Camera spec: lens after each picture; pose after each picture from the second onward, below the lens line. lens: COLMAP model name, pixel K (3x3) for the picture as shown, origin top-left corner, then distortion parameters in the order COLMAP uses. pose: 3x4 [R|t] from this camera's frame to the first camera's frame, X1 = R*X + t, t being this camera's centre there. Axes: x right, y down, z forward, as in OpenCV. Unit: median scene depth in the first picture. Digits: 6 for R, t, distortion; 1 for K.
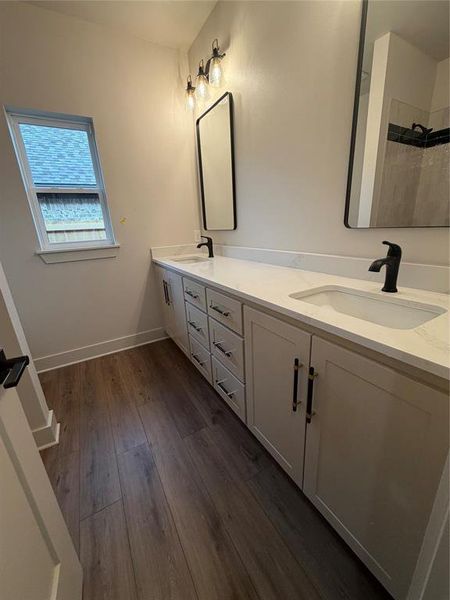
lens RADIAL K [[240.8, 0, 226.5], [0, 240.8, 300.0], [0, 0, 1]] dist [-0.002842, -0.000622]
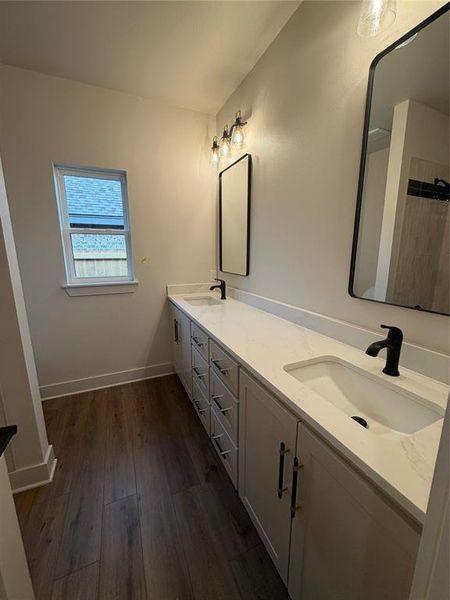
lens RADIAL K [[240.8, 0, 226.4], [0, 240.8, 299.2], [0, 0, 1]] dist [-0.002842, -0.000622]
pose [[0.993554, 0.069125, -0.089848, 0.053679], [-0.078014, 0.991973, -0.099515, -0.099071], [0.082248, 0.105883, 0.990971, -0.012884]]
